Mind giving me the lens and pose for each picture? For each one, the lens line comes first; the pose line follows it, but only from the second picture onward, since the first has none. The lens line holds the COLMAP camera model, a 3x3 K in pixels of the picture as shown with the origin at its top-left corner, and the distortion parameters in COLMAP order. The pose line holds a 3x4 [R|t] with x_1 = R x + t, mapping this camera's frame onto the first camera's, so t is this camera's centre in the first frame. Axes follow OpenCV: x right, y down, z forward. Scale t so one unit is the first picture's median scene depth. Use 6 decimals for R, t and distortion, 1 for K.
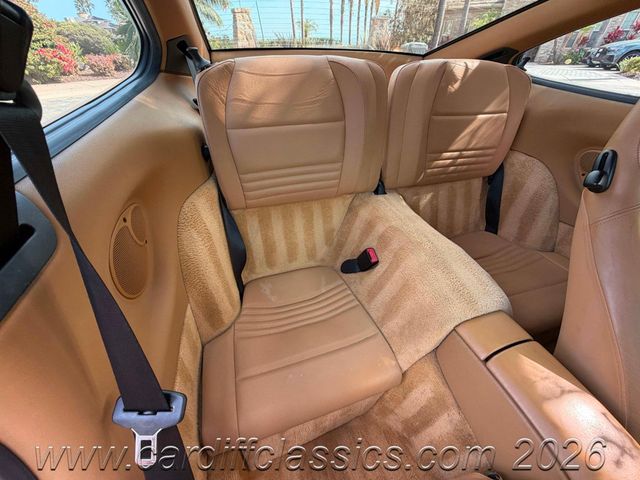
lens RADIAL K [[257.7, 0, 320.0], [0, 257.7, 240.0], [0, 0, 1]] dist [0.001132, 0.000132]
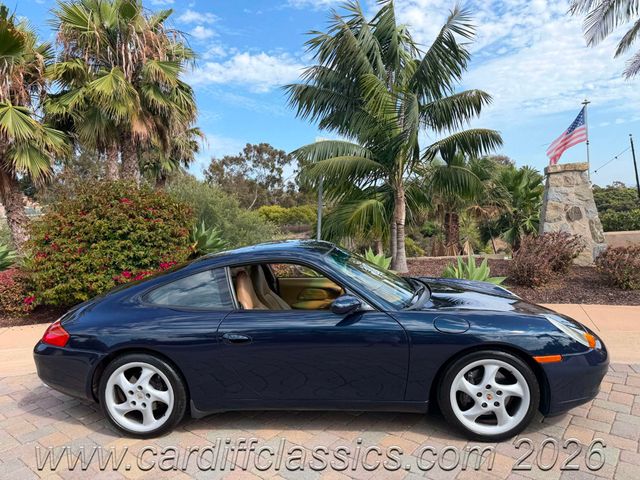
lens RADIAL K [[453.3, 0, 316.2], [0, 453.3, 242.5], [0, 0, 1]] dist [0.000976, -0.003268]
pose [[0.646580, 0.020066, -0.762582, 0.039892], [-0.416941, 0.846426, -0.331245, -0.600025], [0.638823, 0.532128, 0.555648, 0.624749]]
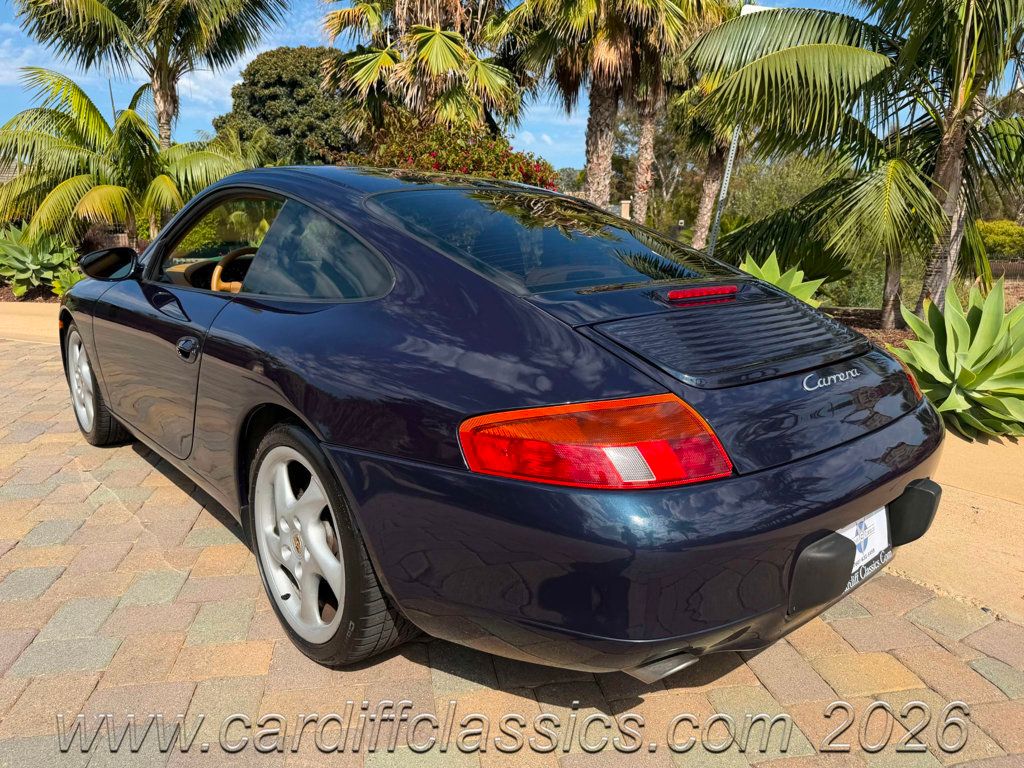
lens RADIAL K [[729.3, 0, 511.2], [0, 729.3, 394.9], [0, 0, 1]] dist [-0.006849, -0.006661]
pose [[-0.004648, 0.212378, -0.977177, 0.097088], [-0.612747, 0.771641, 0.170621, -0.853120], [0.790266, 0.599555, 0.126548, 1.098930]]
